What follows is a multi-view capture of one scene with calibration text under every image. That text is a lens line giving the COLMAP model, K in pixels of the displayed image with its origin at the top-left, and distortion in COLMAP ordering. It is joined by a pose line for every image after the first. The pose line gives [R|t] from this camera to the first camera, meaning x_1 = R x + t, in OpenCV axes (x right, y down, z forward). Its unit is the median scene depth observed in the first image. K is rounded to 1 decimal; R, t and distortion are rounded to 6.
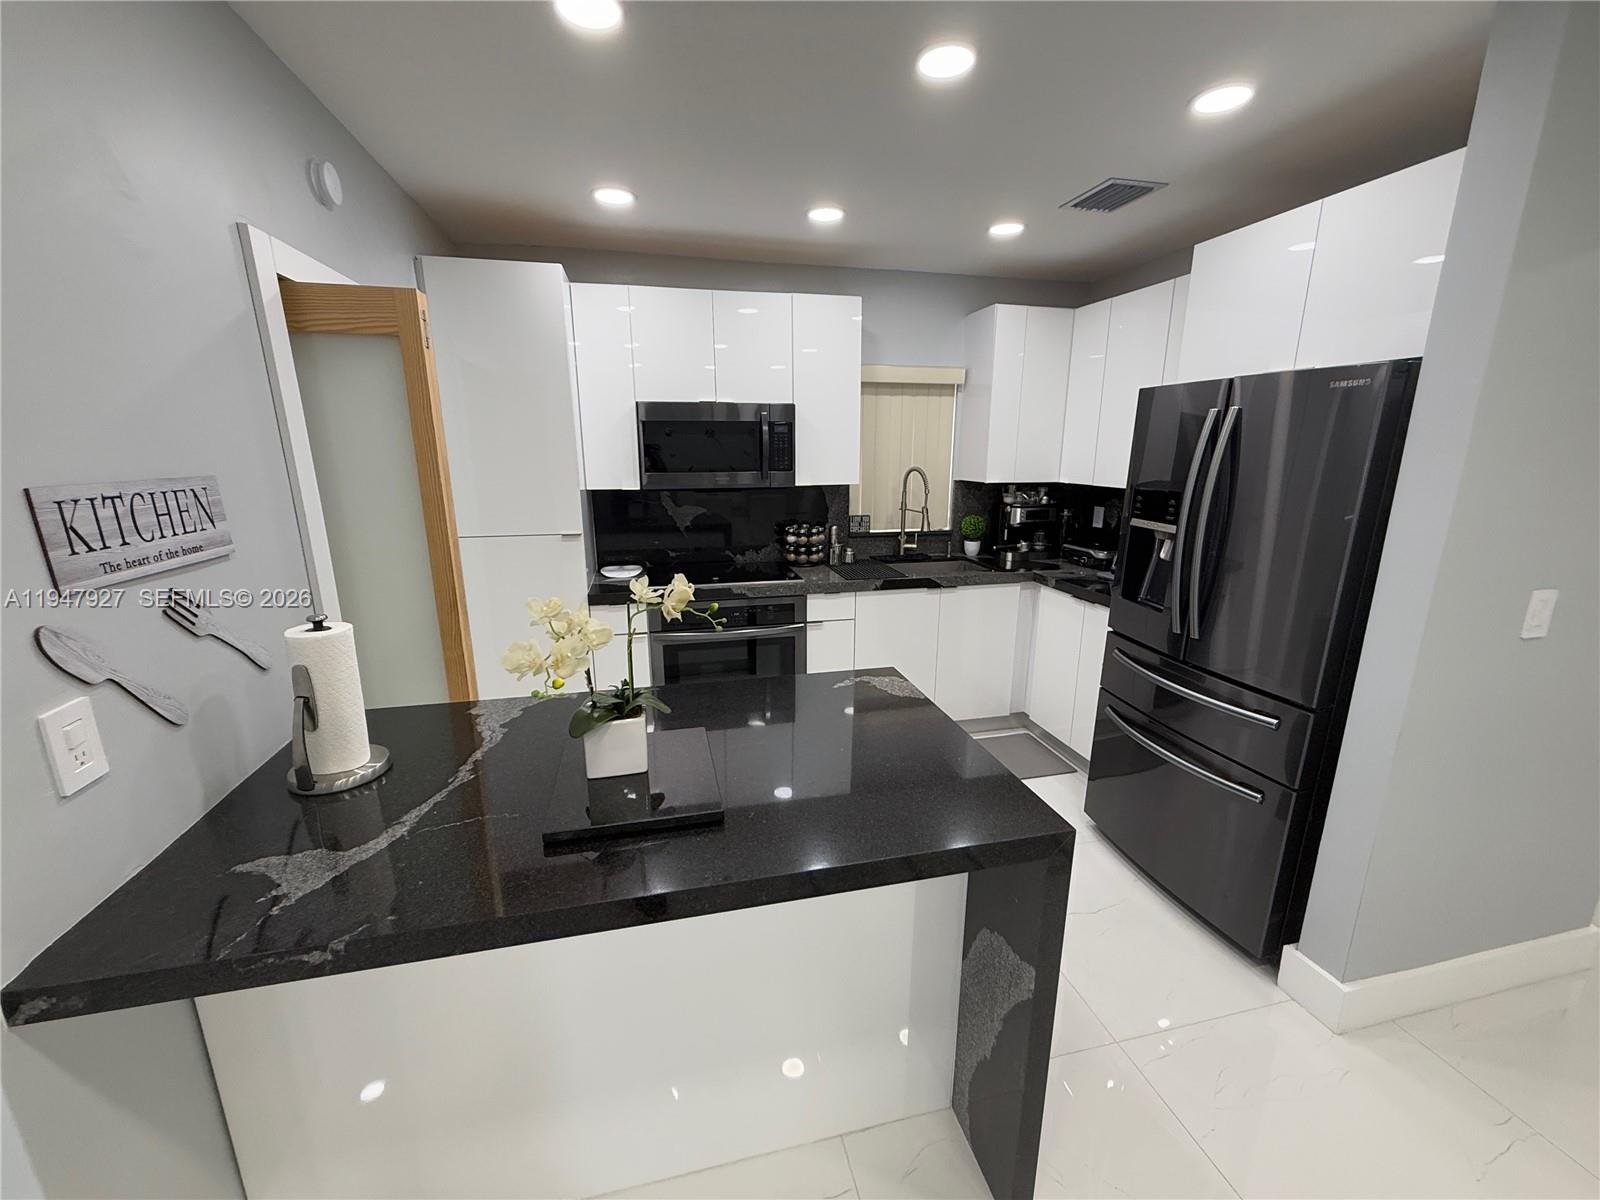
lens RADIAL K [[637.1, 0, 799.1], [0, 637.1, 602.7], [0, 0, 1]] dist [-0.000931, 0.000512]
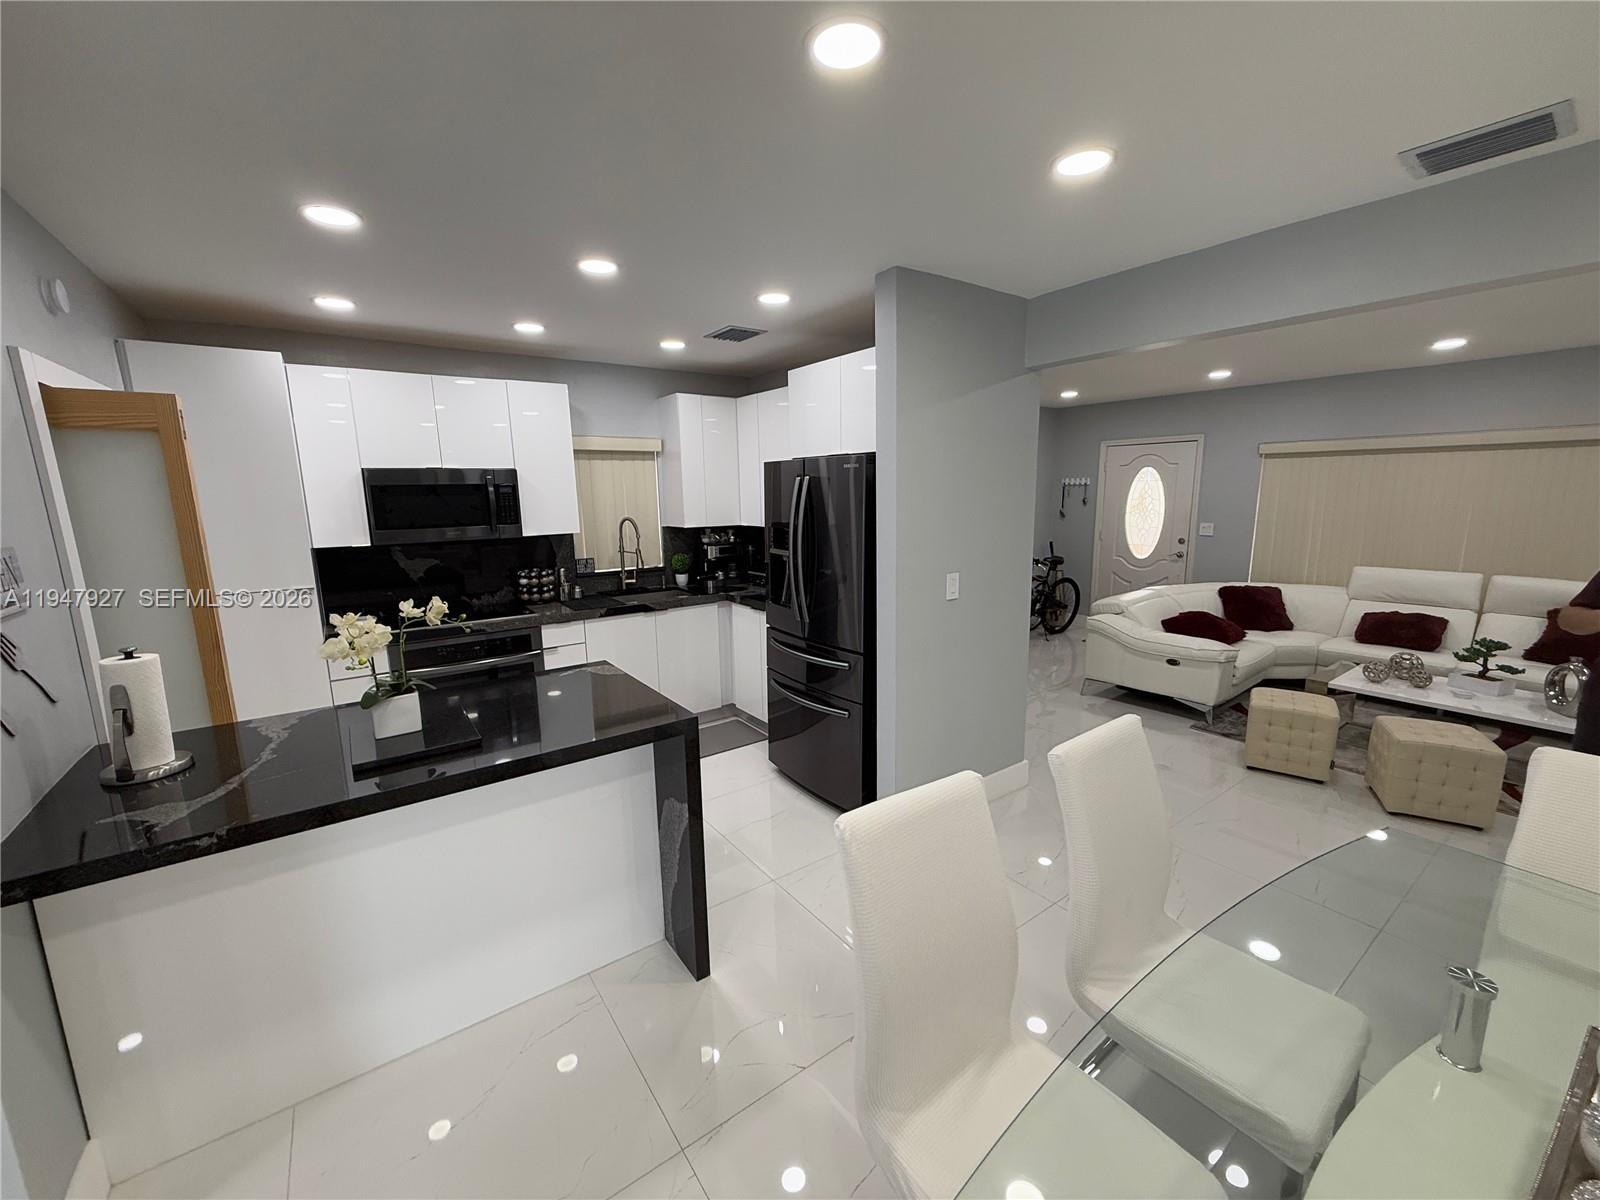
lens RADIAL K [[637.1, 0, 799.1], [0, 637.1, 602.7], [0, 0, 1]] dist [-0.000931, 0.000512]
pose [[0.924384, -0.081657, 0.372622, 0.017385], [0.107589, 0.992972, -0.049301, 0.053372], [-0.365978, 0.085663, 0.926673, -0.278438]]
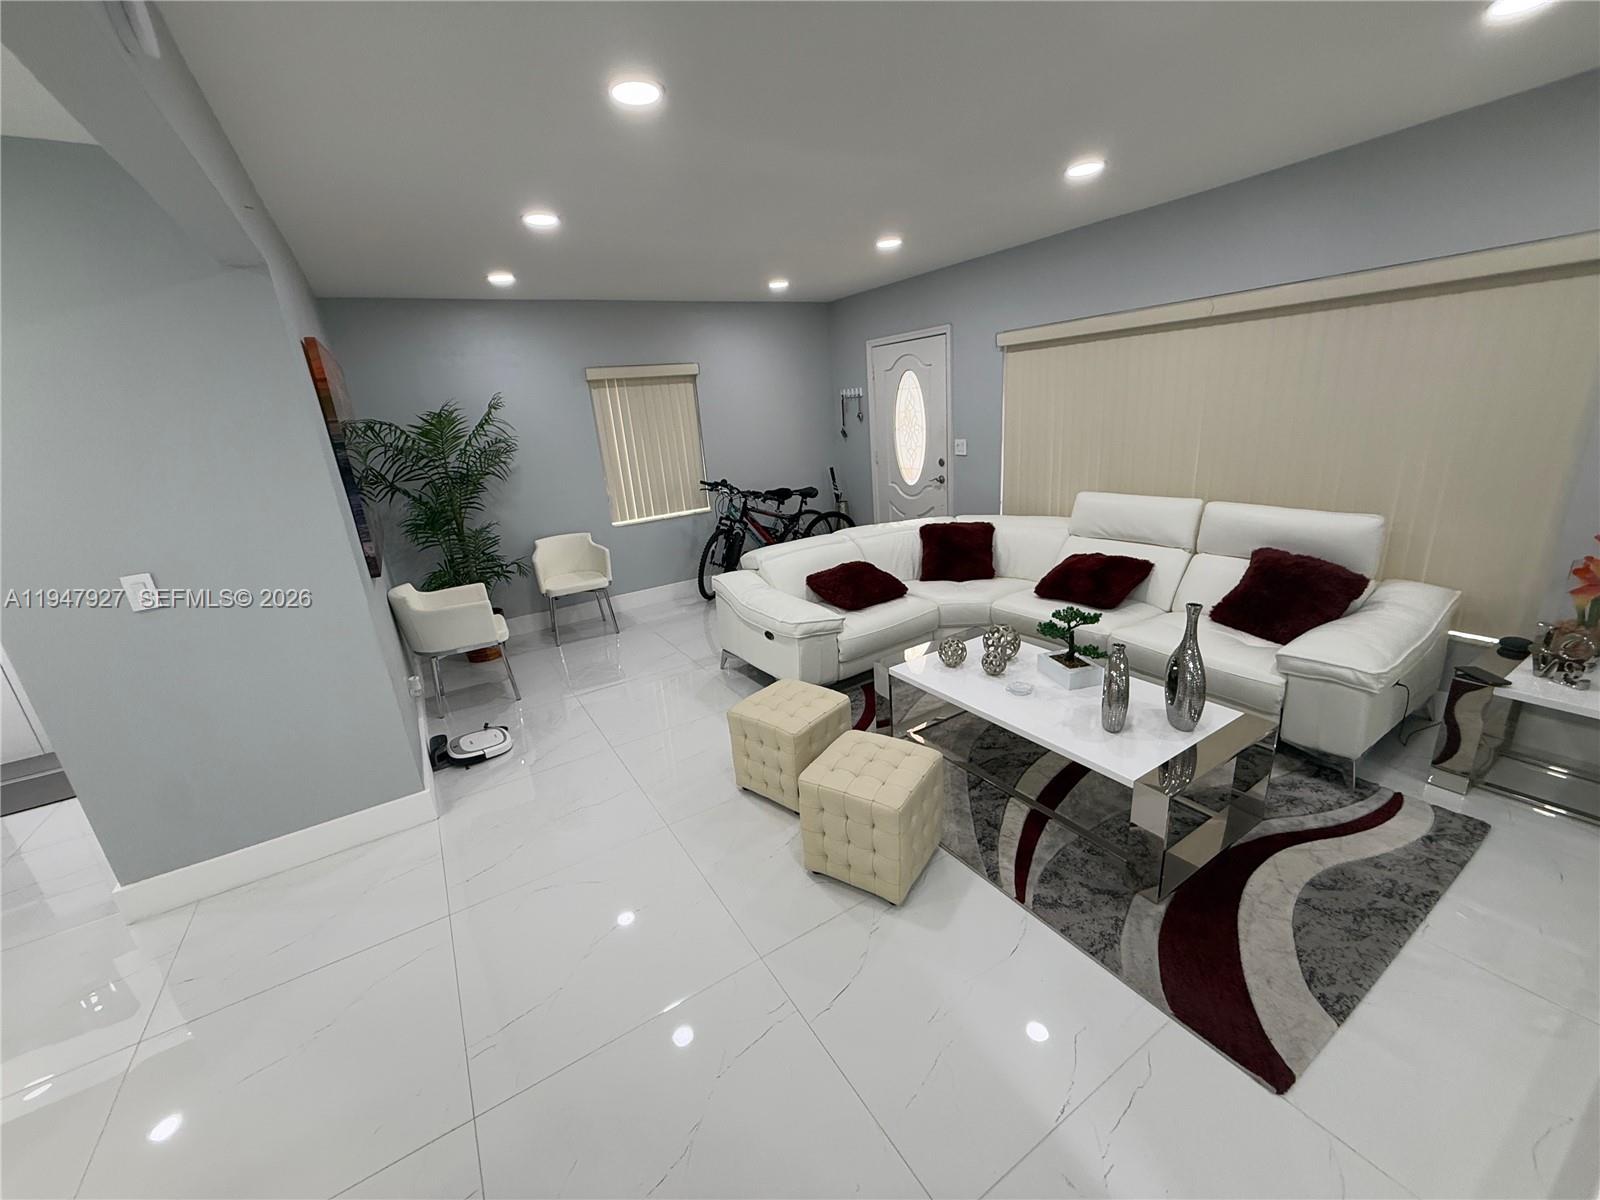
lens RADIAL K [[637.1, 0, 799.1], [0, 637.1, 602.7], [0, 0, 1]] dist [-0.000931, 0.000512]
pose [[0.944568, -0.165909, 0.283312, 1.017225], [0.152565, 0.985903, 0.068695, 0.077718], [-0.290715, -0.021663, 0.956564, -0.343566]]
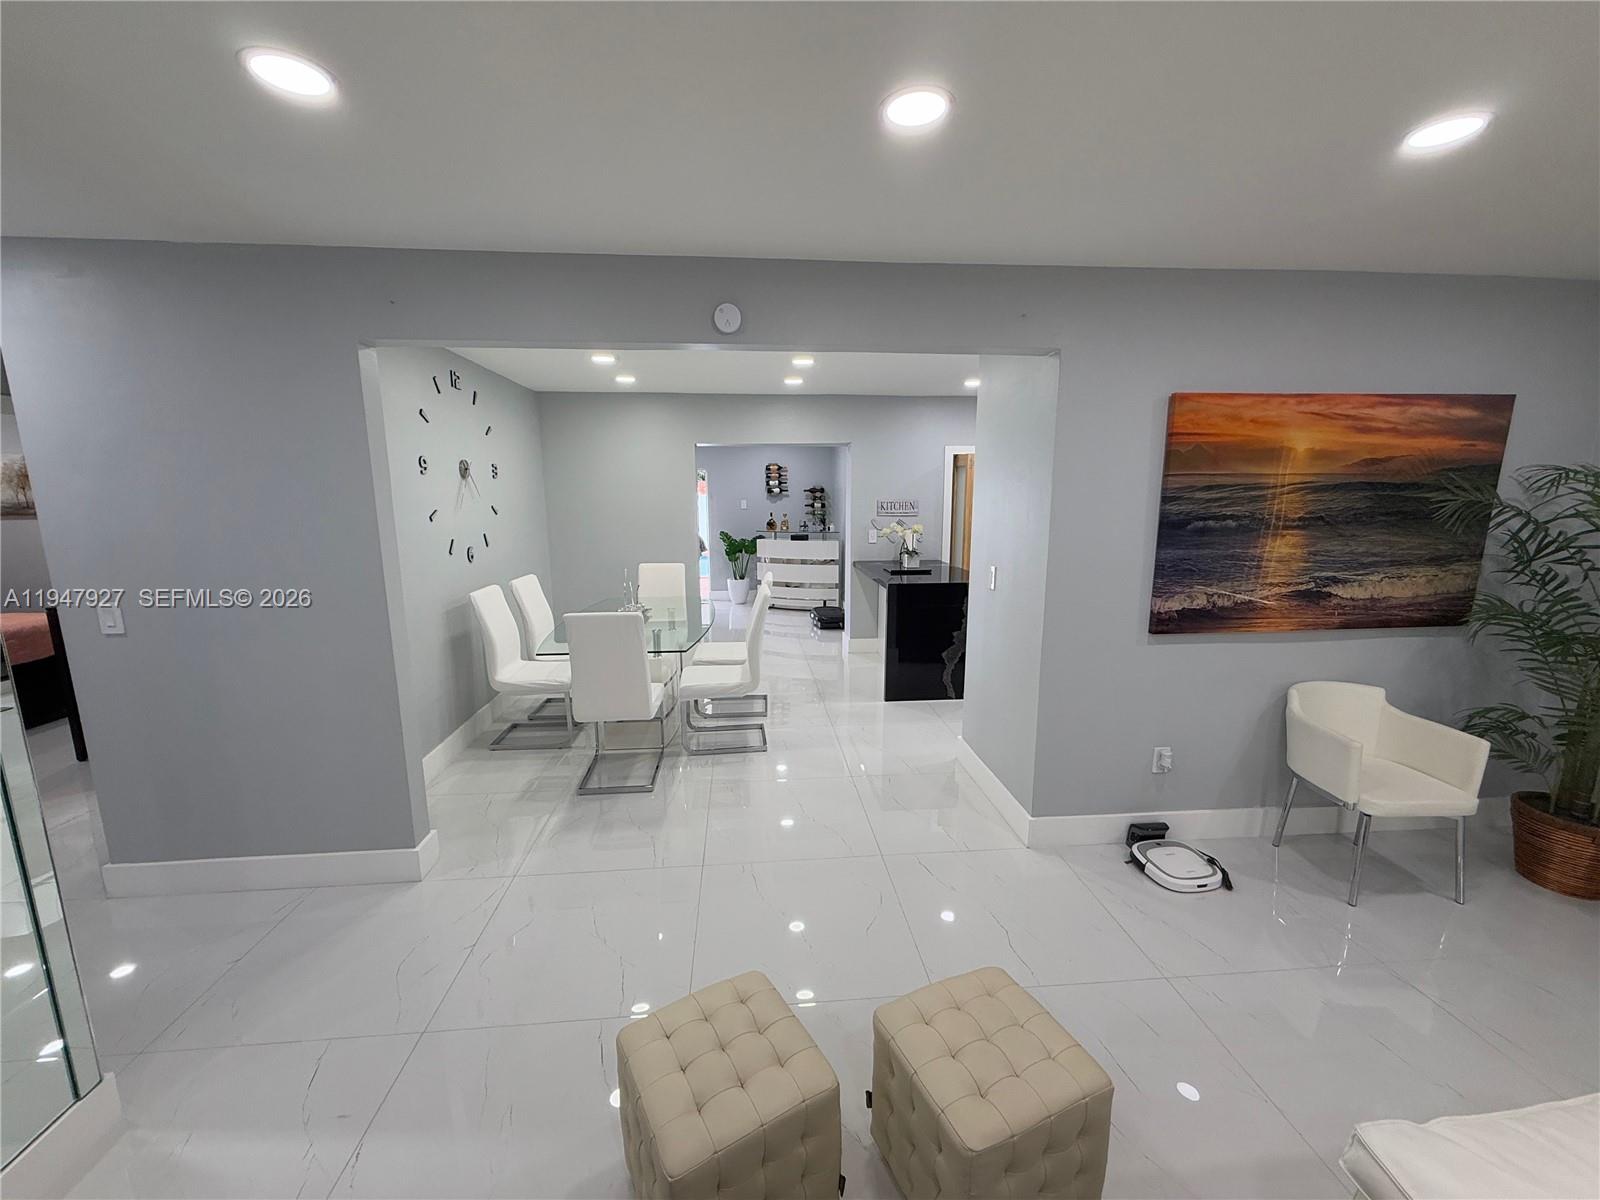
lens RADIAL K [[637.1, 0, 799.1], [0, 637.1, 602.7], [0, 0, 1]] dist [-0.000931, 0.000512]
pose [[-0.141704, 0.176502, -0.974047, 1.618925], [-0.234274, 0.950043, 0.206235, -0.092842], [0.961788, 0.257418, -0.093275, 0.291747]]
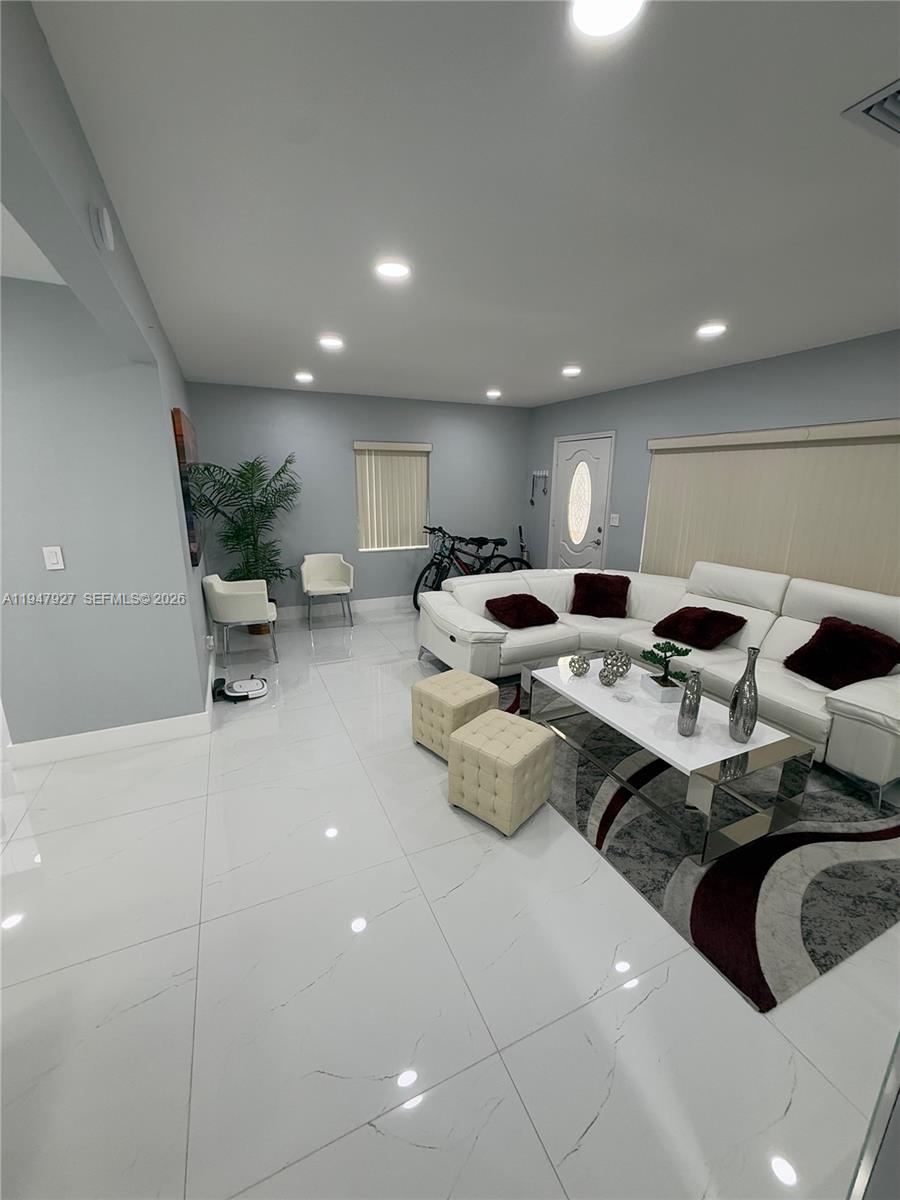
lens RADIAL K [[477.9, 0, 450.0], [0, 477.9, 600.0], [0, 0, 1]] dist [-0.000931, 0.000512]
pose [[0.980728, -0.041983, 0.190814, 1.048228], [0.040637, 0.999114, 0.010964, 0.094885], [-0.191105, -0.002998, 0.981565, -0.407543]]
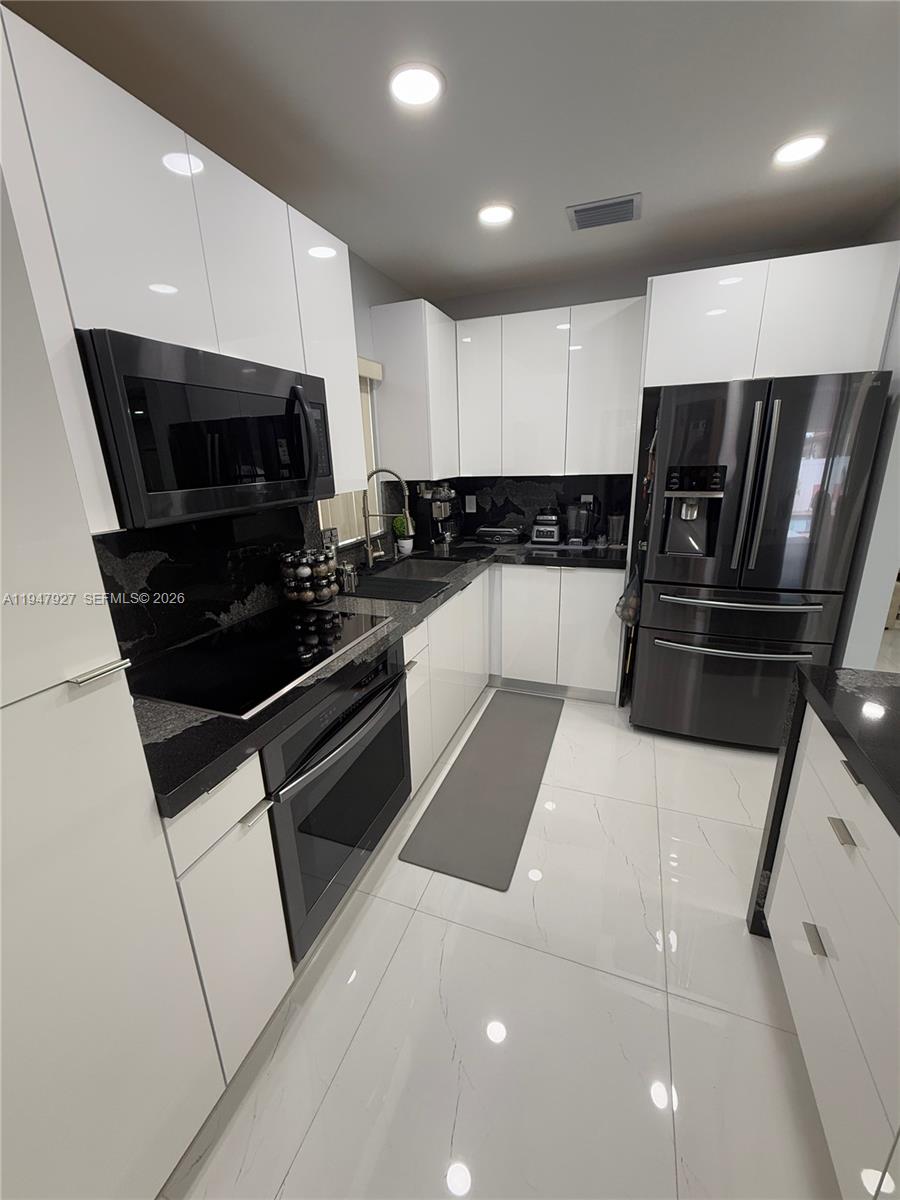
lens RADIAL K [[477.9, 0, 450.0], [0, 477.9, 600.0], [0, 0, 1]] dist [-0.000931, 0.000512]
pose [[0.557106, -0.256571, 0.789813, -0.385467], [0.227933, 0.961793, 0.151663, -0.121681], [-0.798549, 0.095532, 0.594301, 0.578970]]
